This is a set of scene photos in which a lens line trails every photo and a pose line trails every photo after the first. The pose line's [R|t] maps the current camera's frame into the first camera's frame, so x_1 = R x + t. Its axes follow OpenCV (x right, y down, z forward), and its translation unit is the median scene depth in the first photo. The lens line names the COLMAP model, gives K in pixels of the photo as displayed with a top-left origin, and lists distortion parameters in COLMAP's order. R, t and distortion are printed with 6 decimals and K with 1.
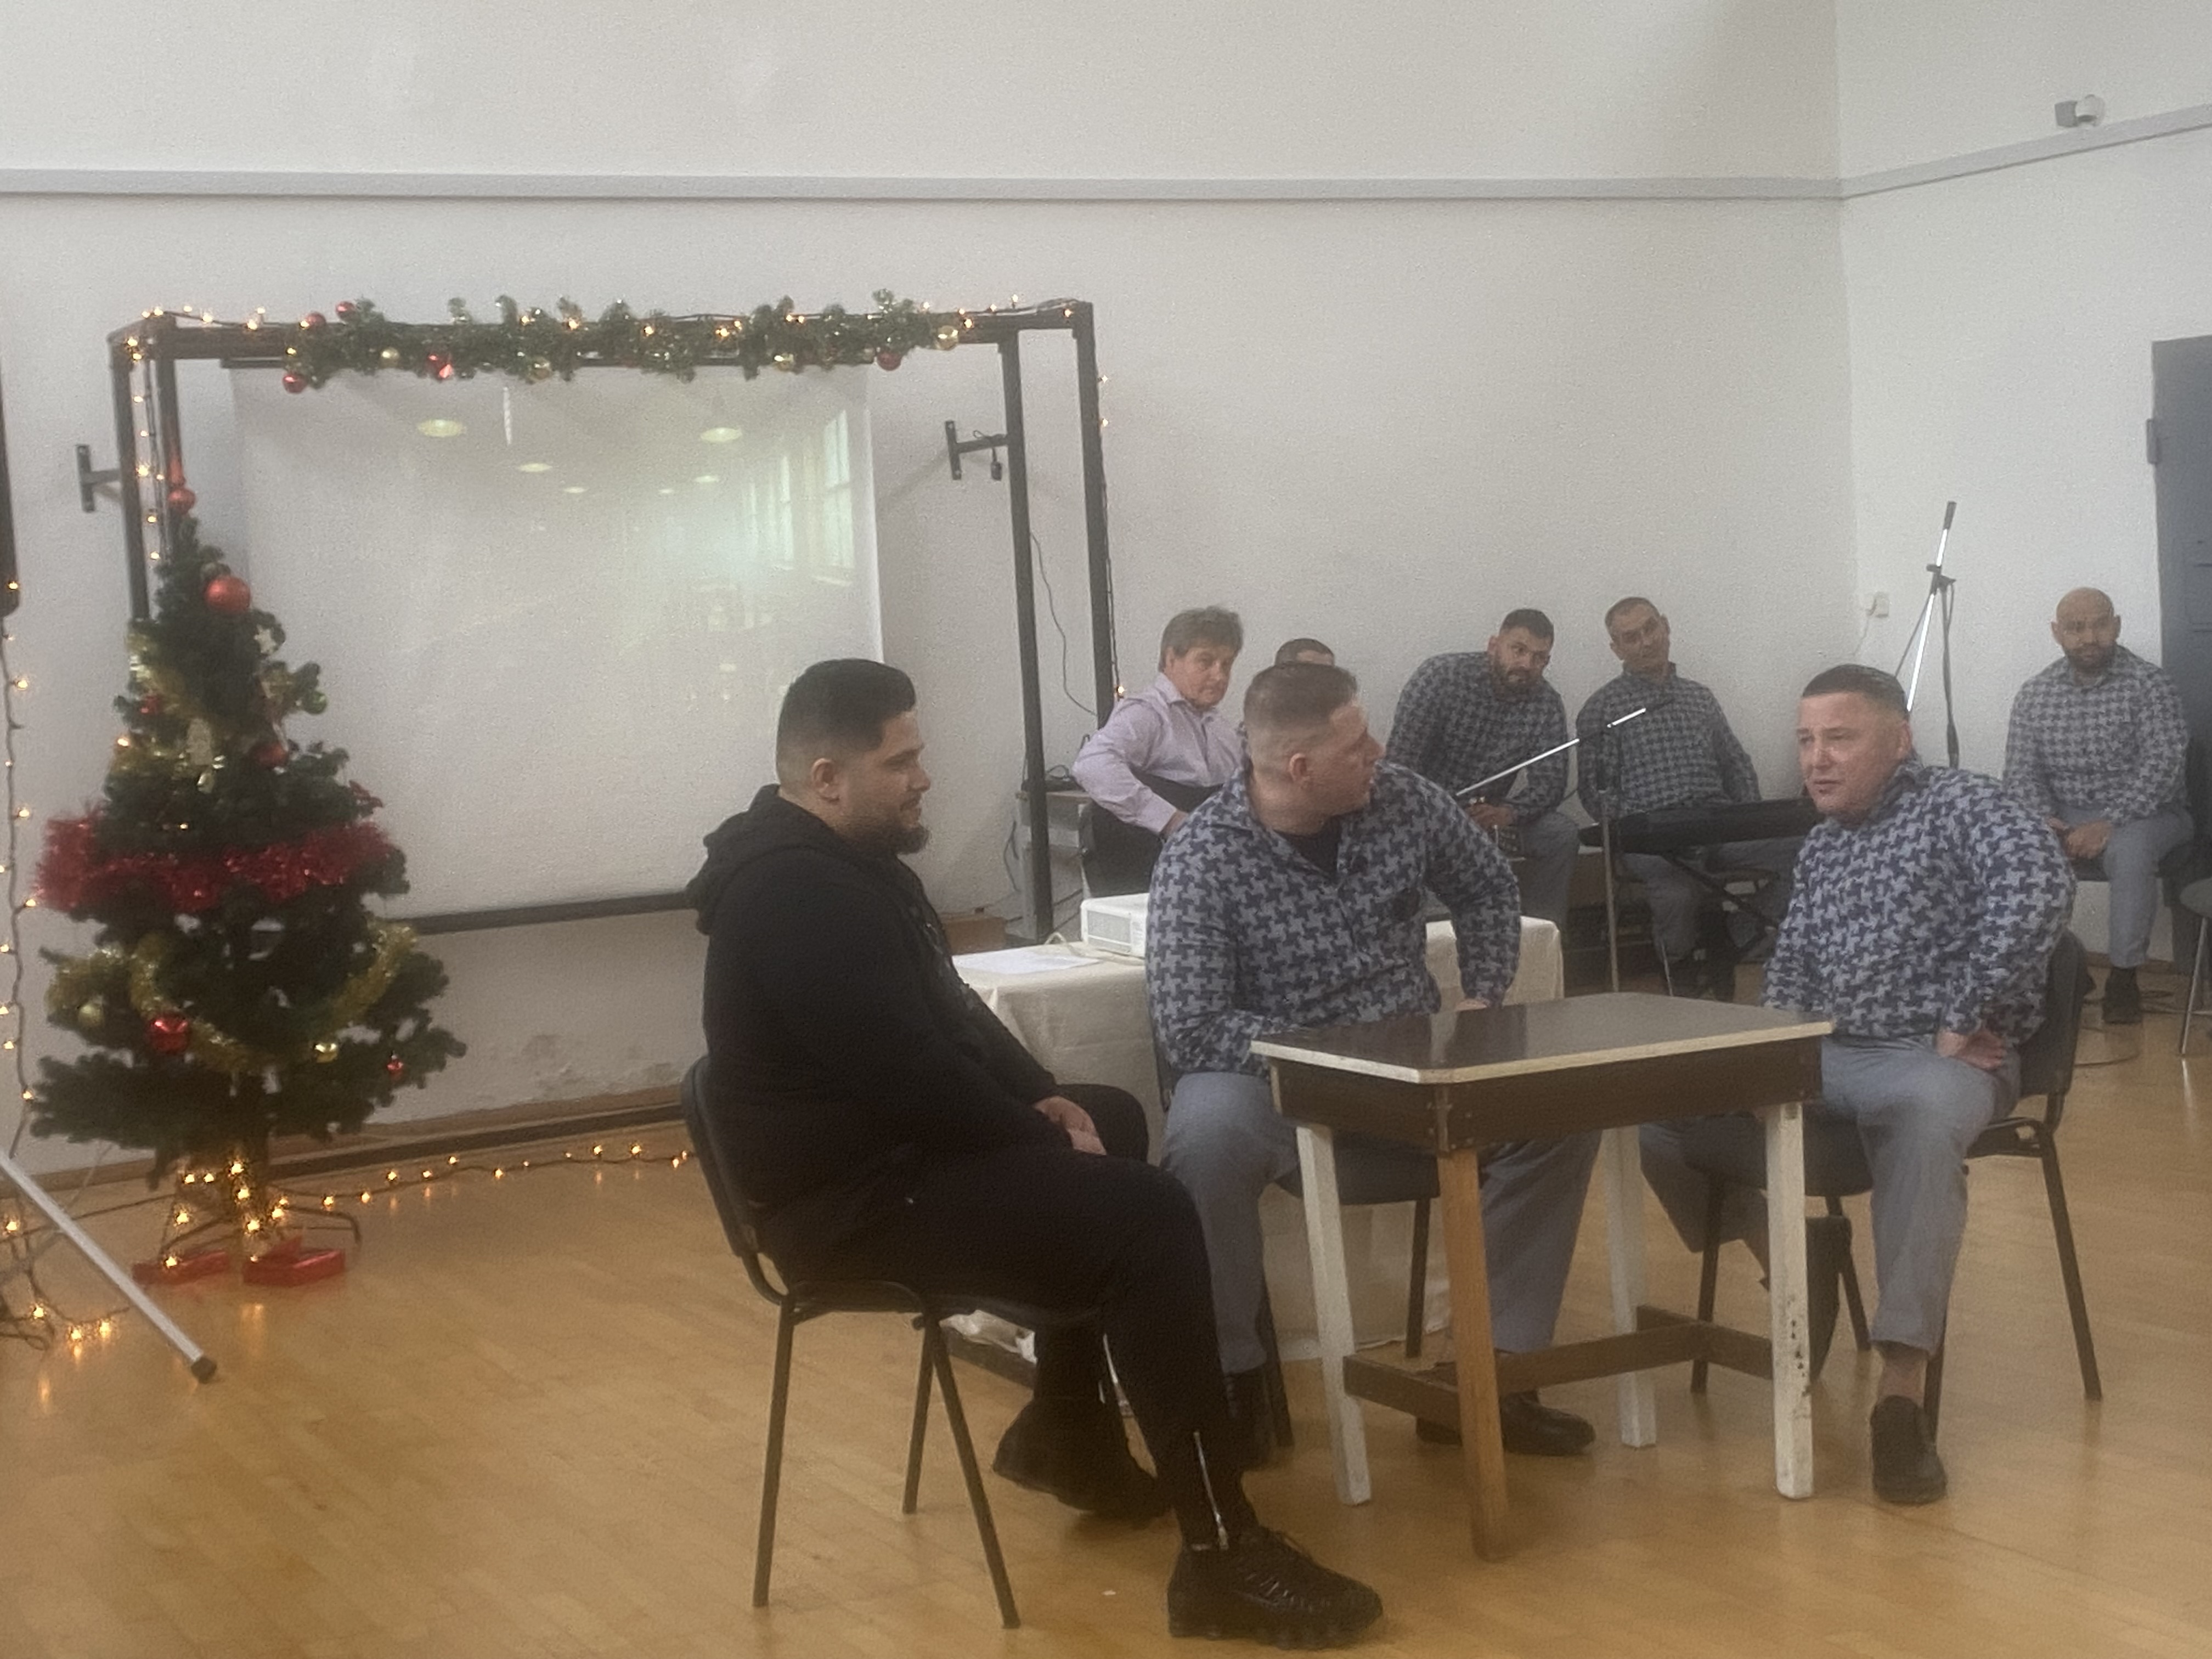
lens RADIAL K [[3357.6, 0, 1098.0], [0, 3357.6, 726.4], [0, 0, 1]] dist [0.008586, 0.053998]
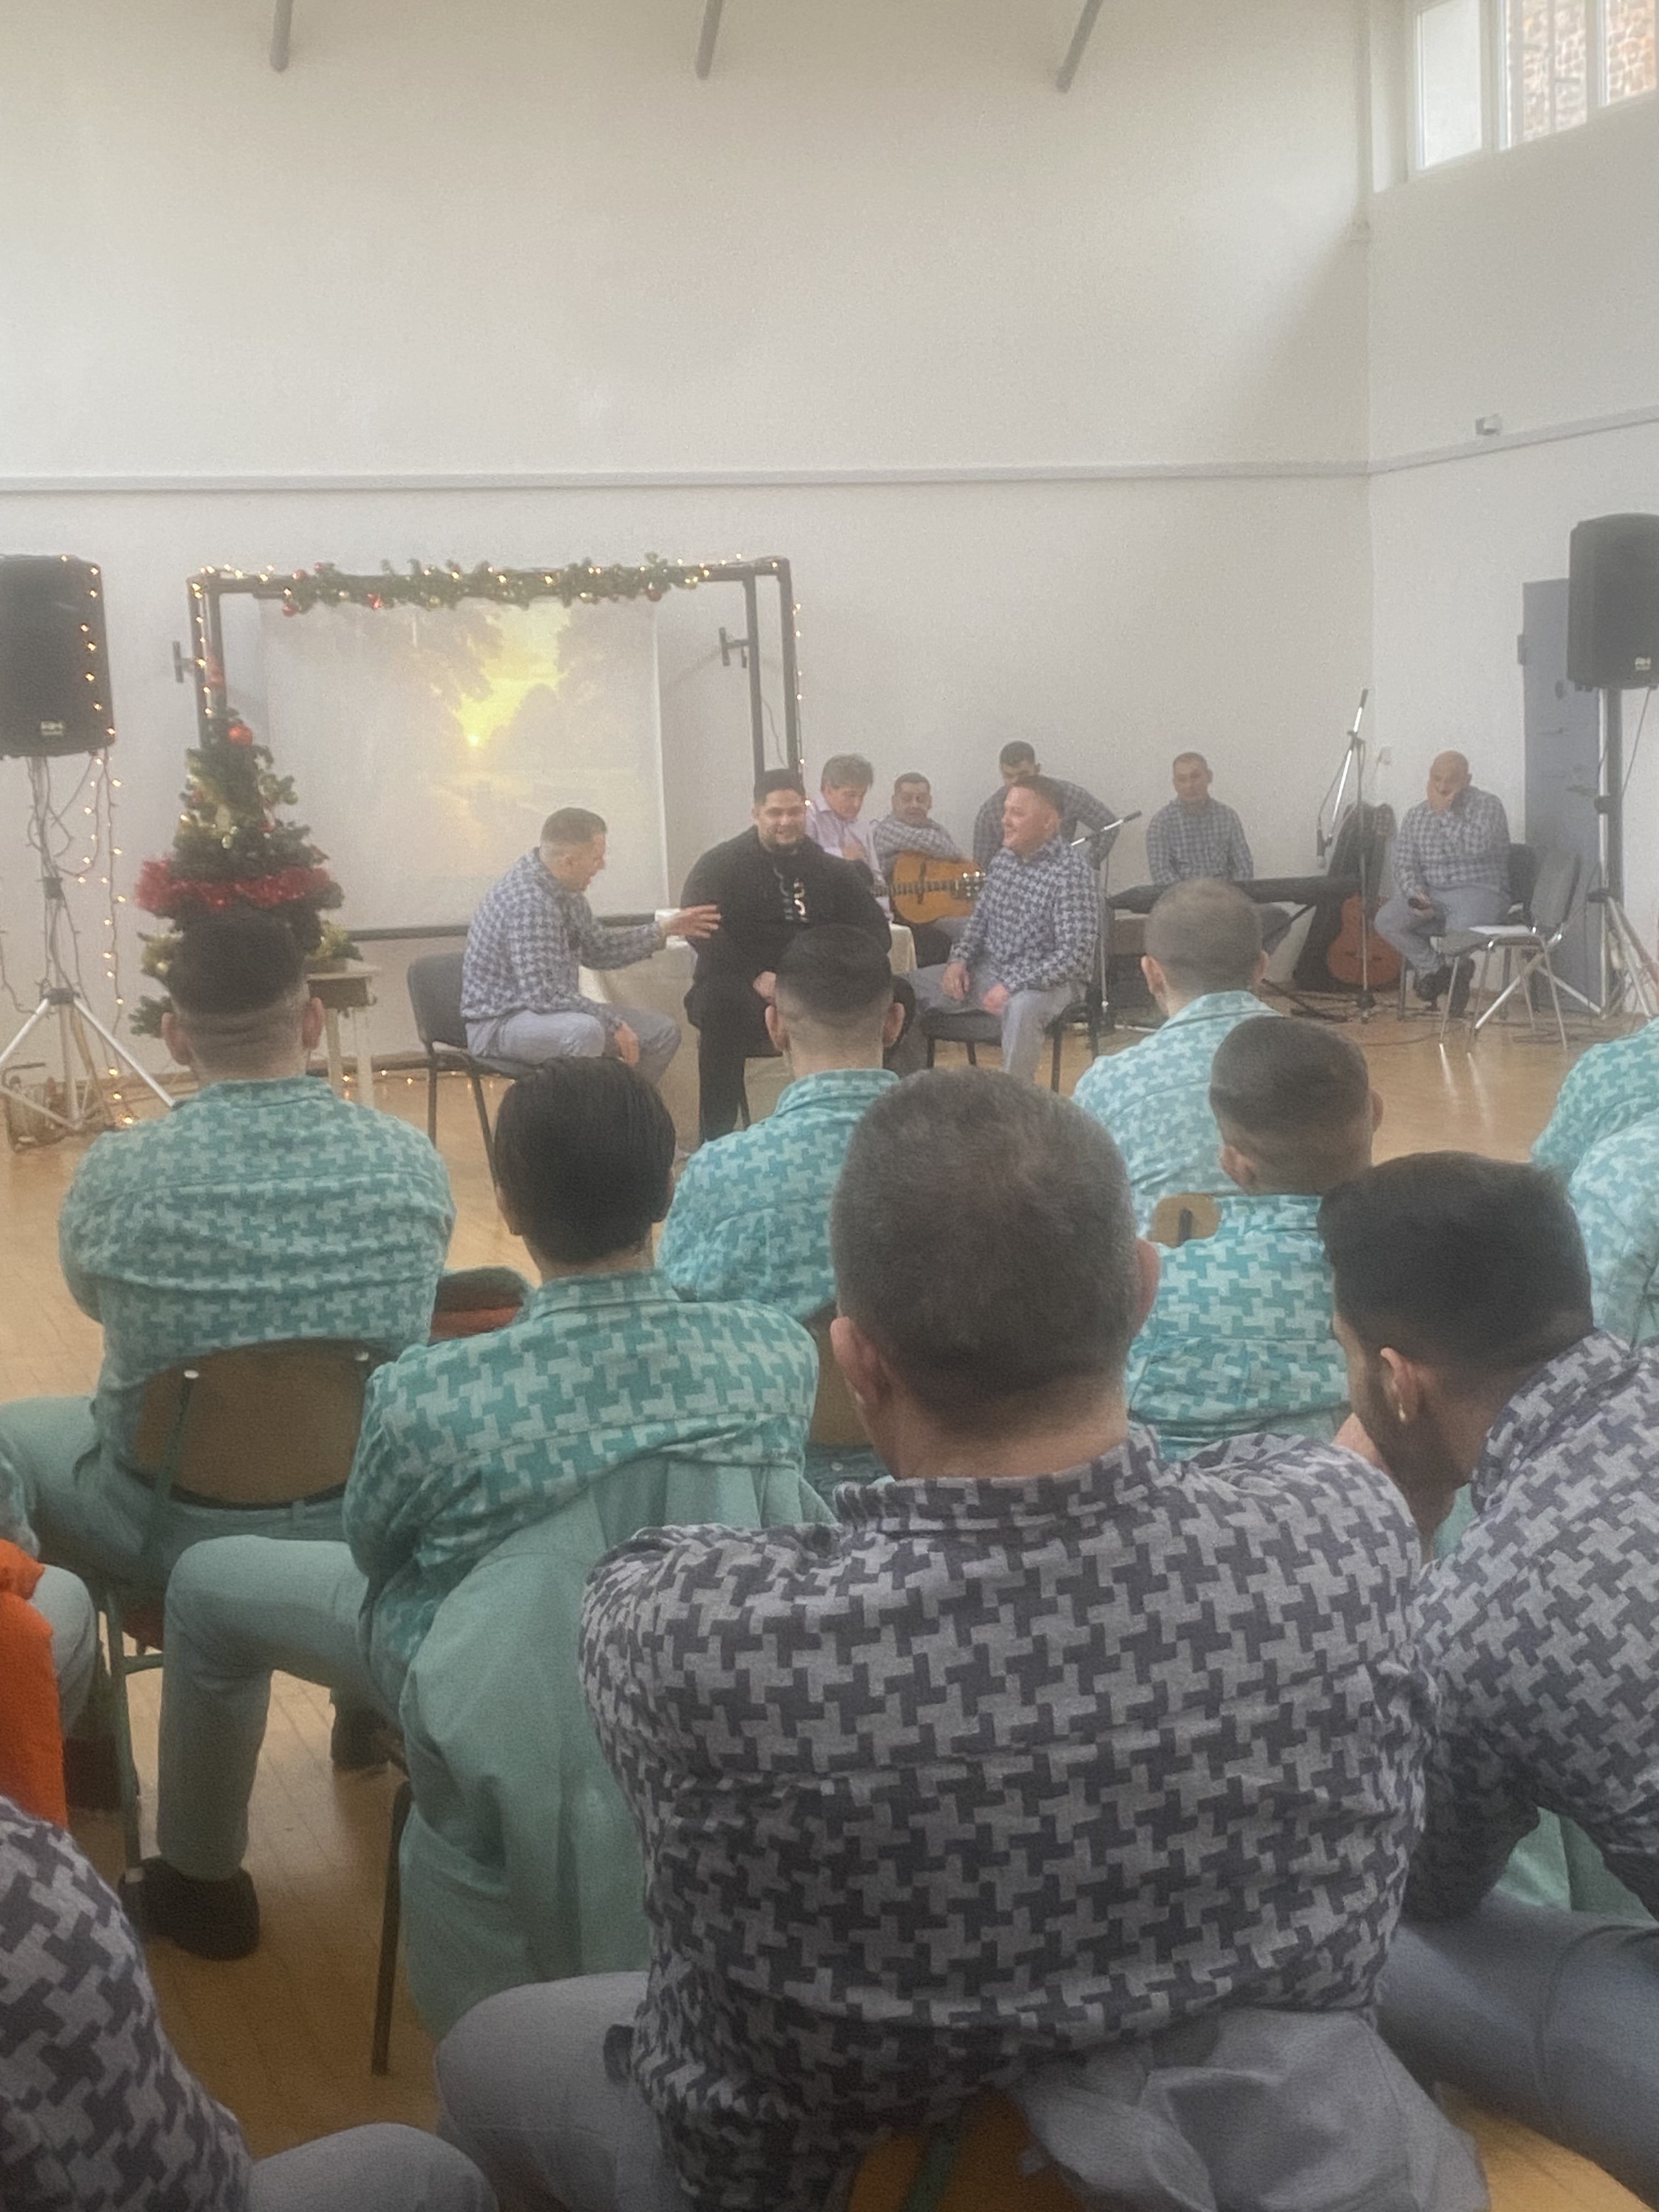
lens RADIAL K [[3132.9, 0, 829.5], [0, 3132.9, 1106.0], [0, 0, 1]] dist [0.013485, -0.078402]
pose [[0.990880, 0.032324, -0.130814, 0.245729], [-0.021463, 0.996268, 0.083599, 0.009333], [0.133028, -0.080029, 0.987876, -0.549784]]
